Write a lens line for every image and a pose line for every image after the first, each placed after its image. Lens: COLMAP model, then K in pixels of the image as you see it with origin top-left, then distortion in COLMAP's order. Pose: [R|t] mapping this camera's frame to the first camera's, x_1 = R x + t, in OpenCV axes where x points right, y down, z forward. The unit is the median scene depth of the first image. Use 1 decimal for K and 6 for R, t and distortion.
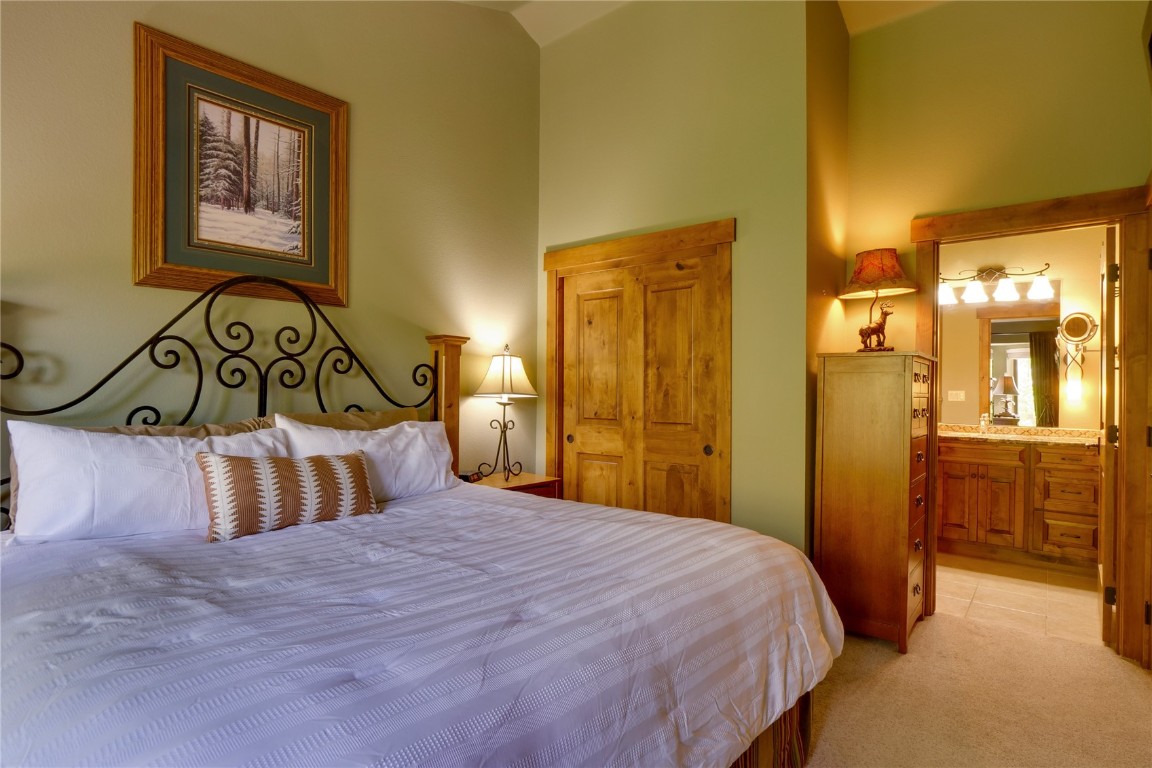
lens RADIAL K [[571.9, 0, 581.0], [0, 571.9, 388.6], [0, 0, 1]] dist [-0.013228, 0.000367]
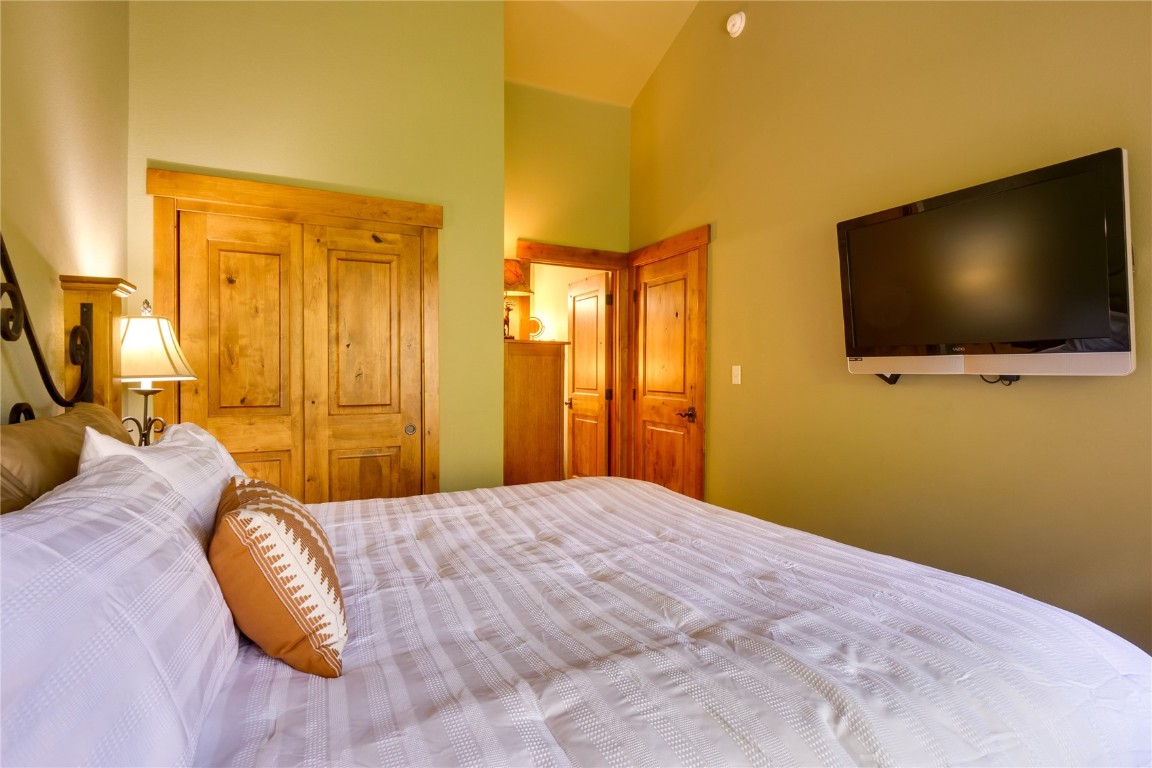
lens RADIAL K [[571.9, 0, 553.8], [0, 571.9, 381.8], [0, 0, 1]] dist [-0.013228, 0.000367]
pose [[0.437743, -0.022912, 0.898808, -0.491091], [-0.005889, 0.999581, 0.028349, -0.005488], [-0.899081, -0.017703, 0.437424, 0.286370]]
